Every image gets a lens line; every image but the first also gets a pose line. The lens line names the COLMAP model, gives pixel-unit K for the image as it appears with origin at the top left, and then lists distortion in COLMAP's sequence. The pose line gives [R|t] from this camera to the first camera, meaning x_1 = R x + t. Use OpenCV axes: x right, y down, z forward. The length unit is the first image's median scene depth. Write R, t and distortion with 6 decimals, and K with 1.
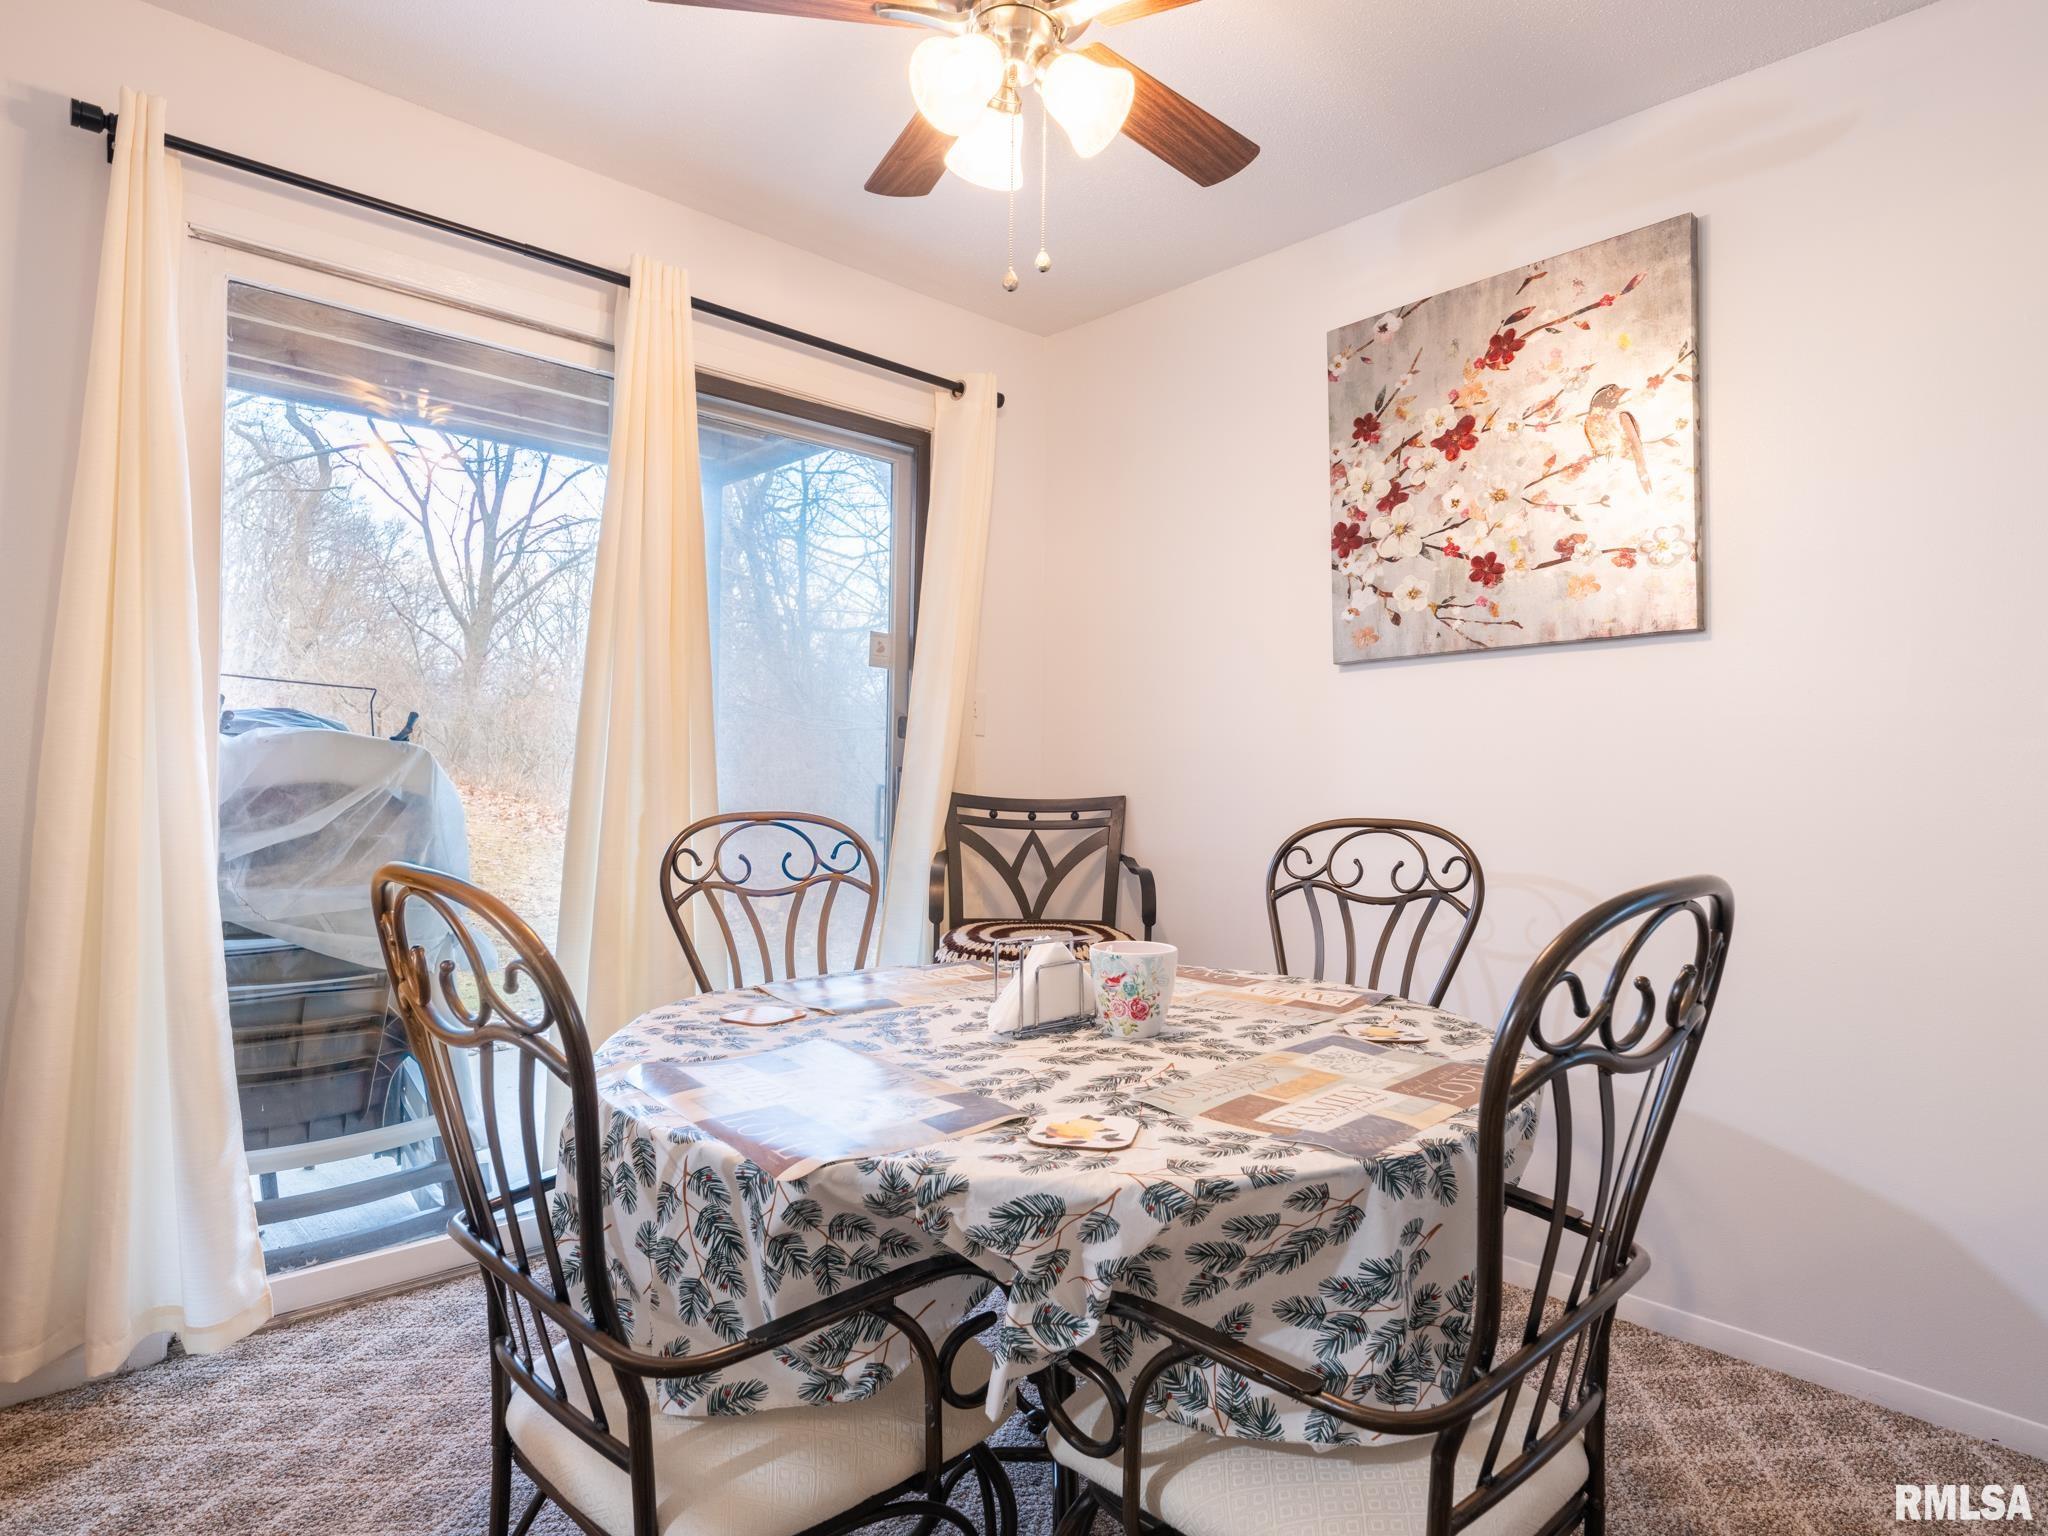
lens RADIAL K [[1126.1, 0, 1029.3], [0, 1126.1, 775.1], [0, 0, 1]] dist [0.008119, -0.006888]
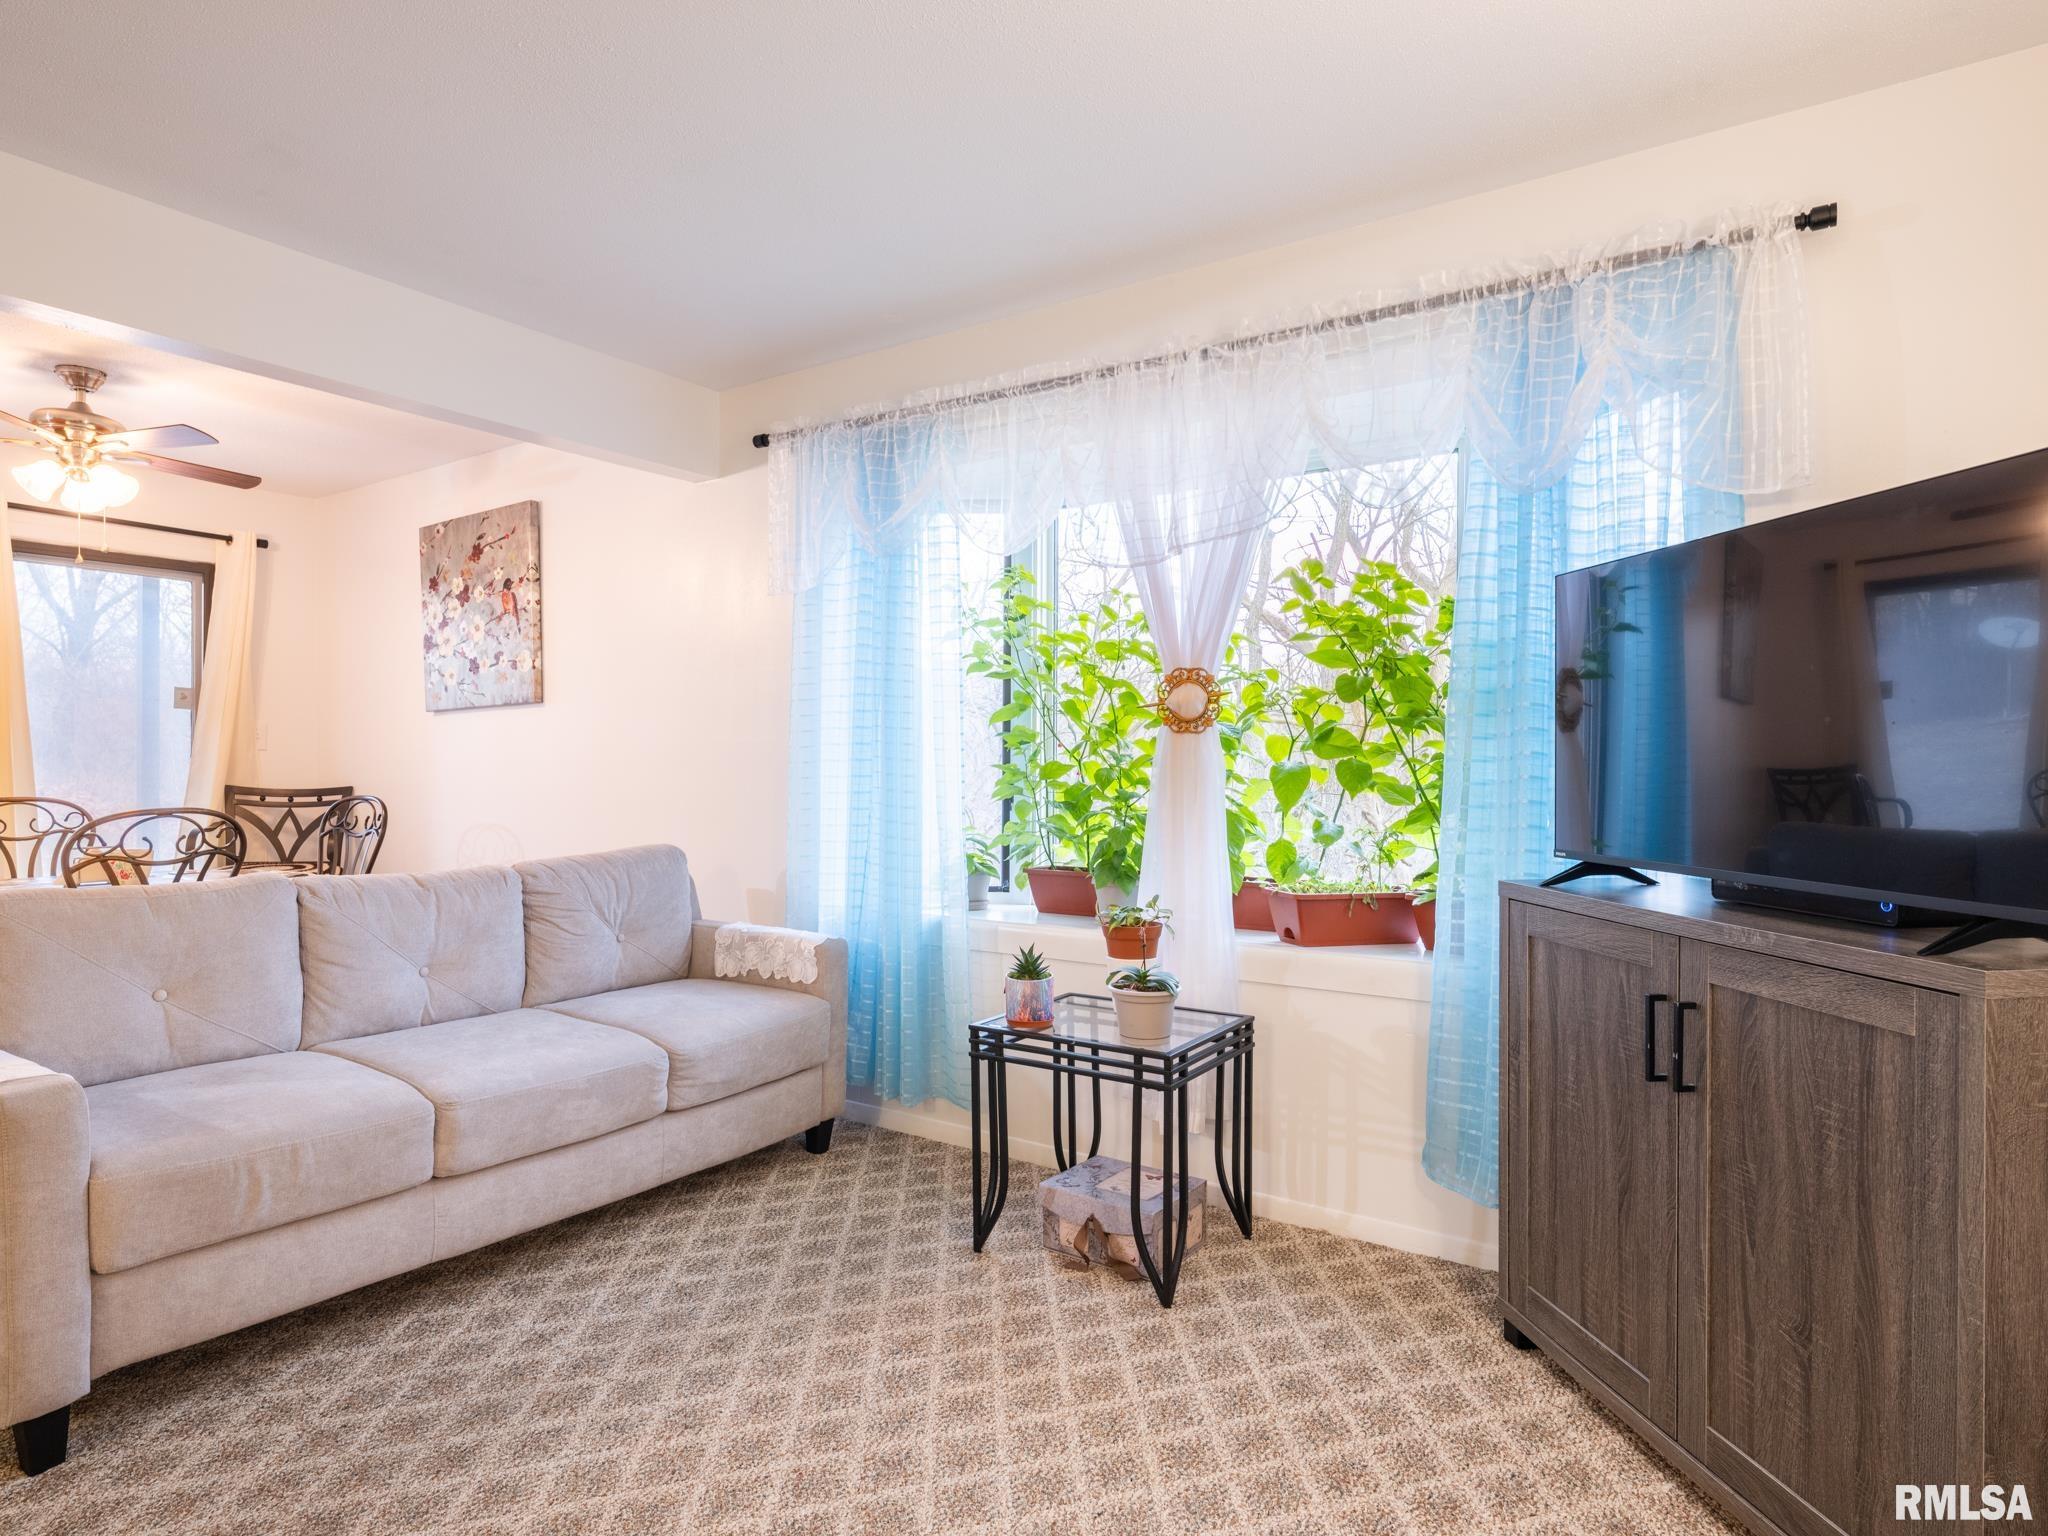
lens RADIAL K [[1152.0, 0, 1007.0], [0, 1152.0, 775.6], [0, 0, 1]] dist [0.003932, -0.003248]
pose [[0.980339, -0.013329, 0.196871, 0.845864], [0.011626, 0.999884, 0.009802, -0.003093], [-0.196979, -0.007320, 0.980380, -1.036133]]
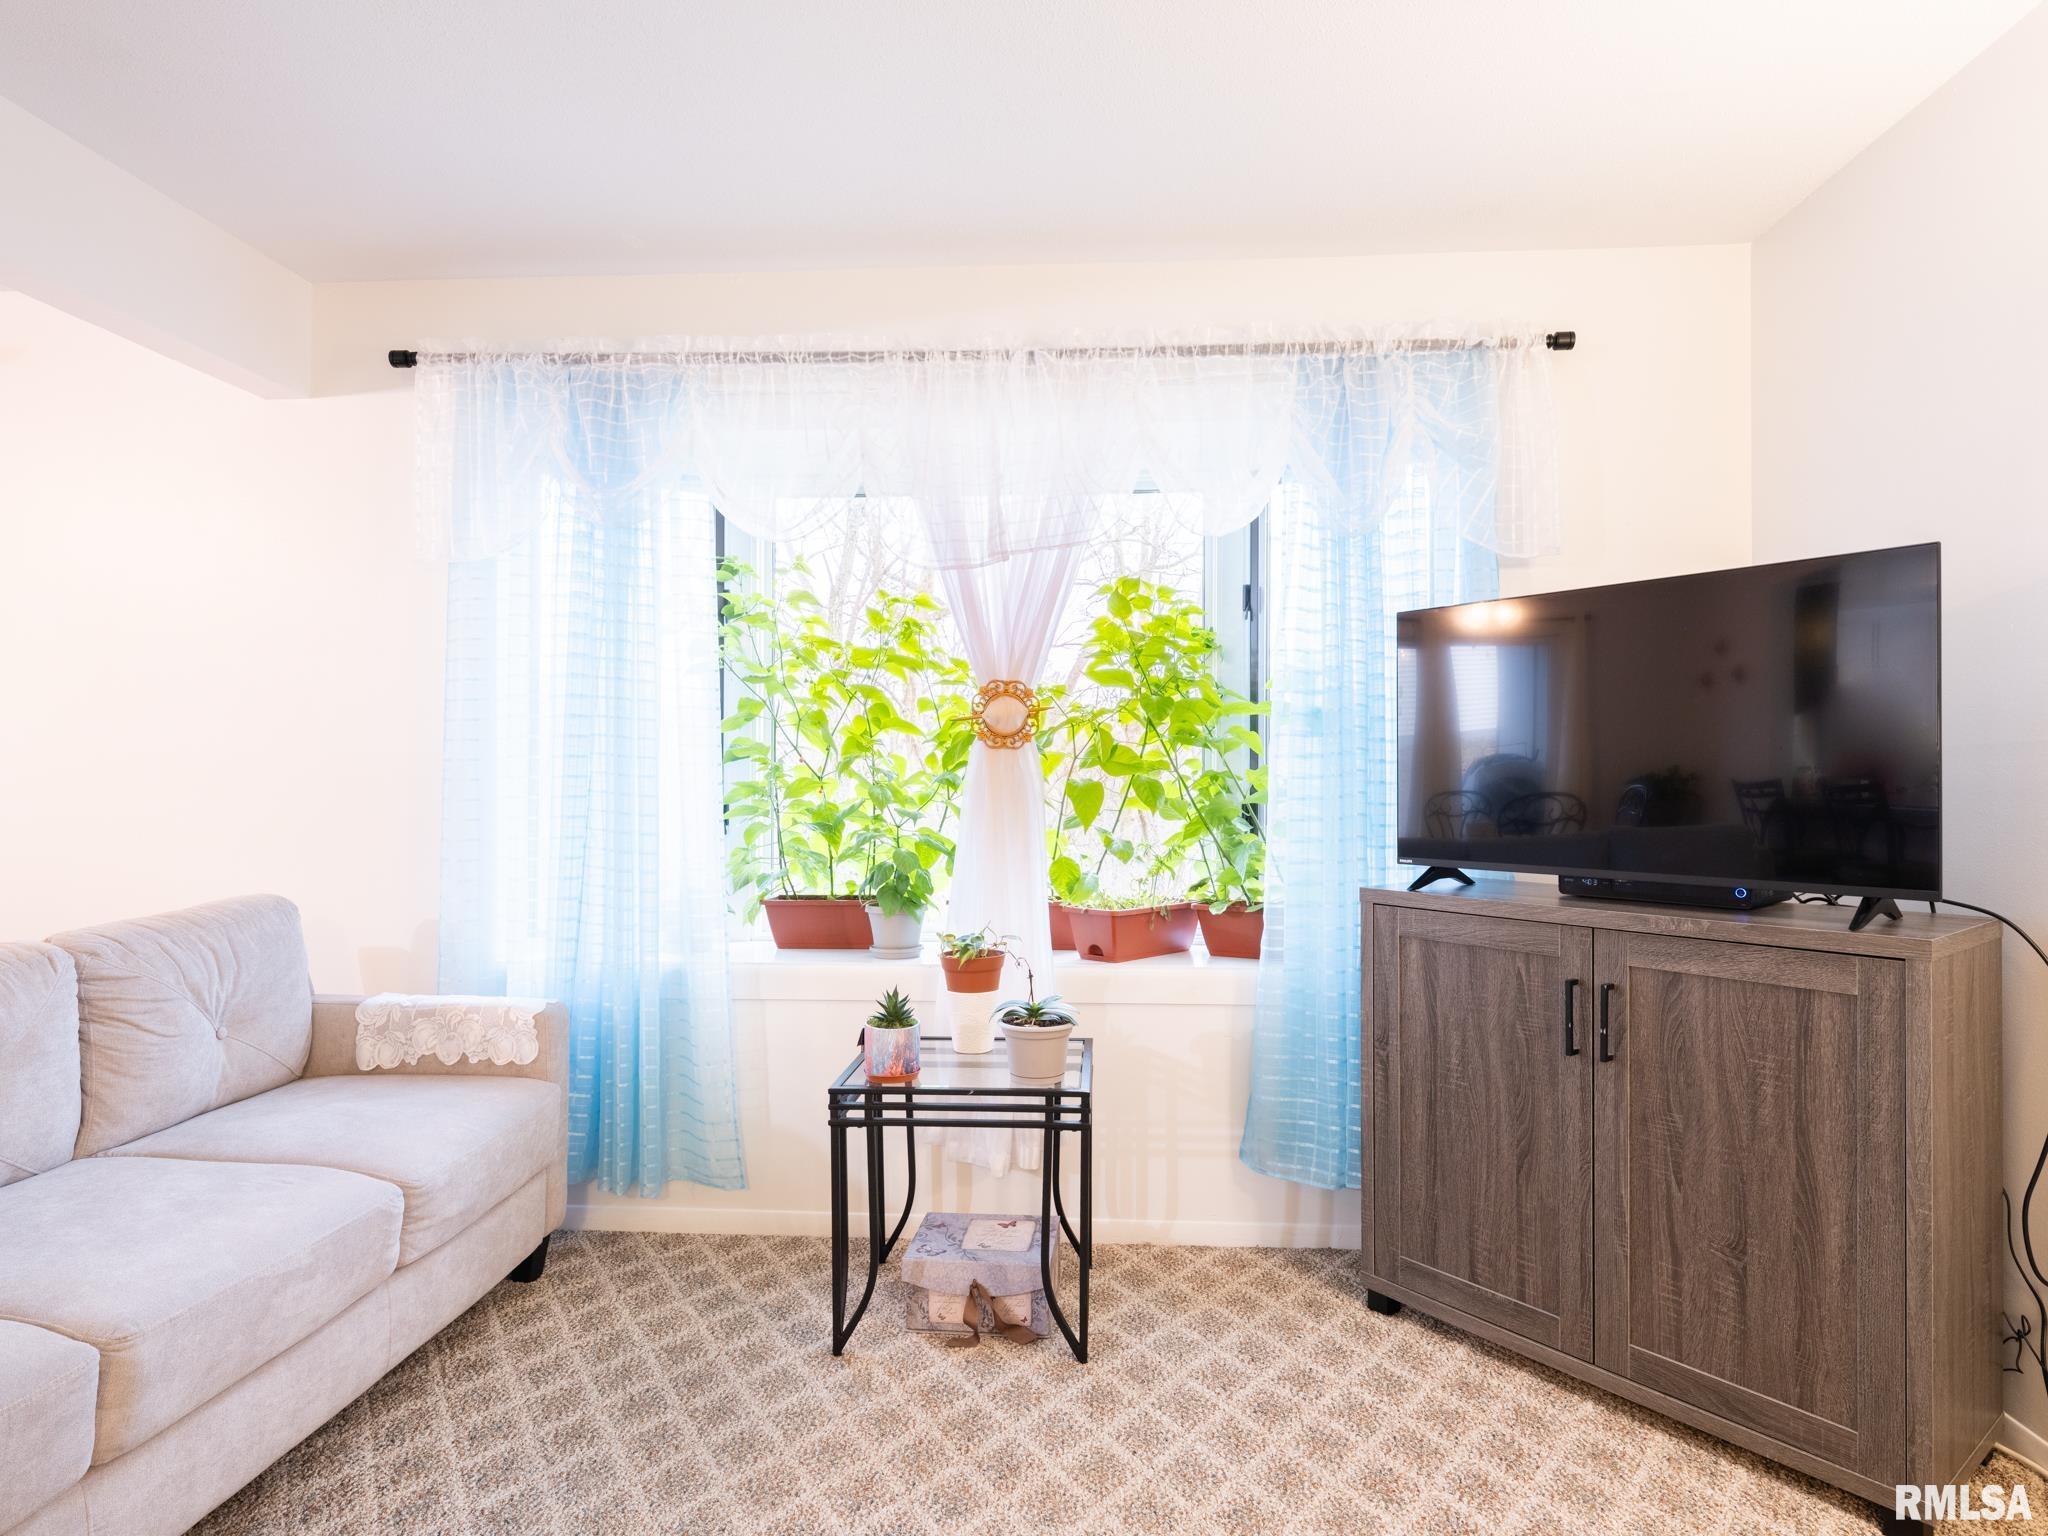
lens RADIAL K [[1126.1, 0, 1036.9], [0, 1126.1, 773.0], [0, 0, 1]] dist [0.008119, -0.006888]
pose [[0.741211, -0.008734, 0.671216, -4.520447], [0.011344, 0.999936, 0.000484, -0.110118], [-0.671177, 0.007256, 0.741262, 4.026293]]
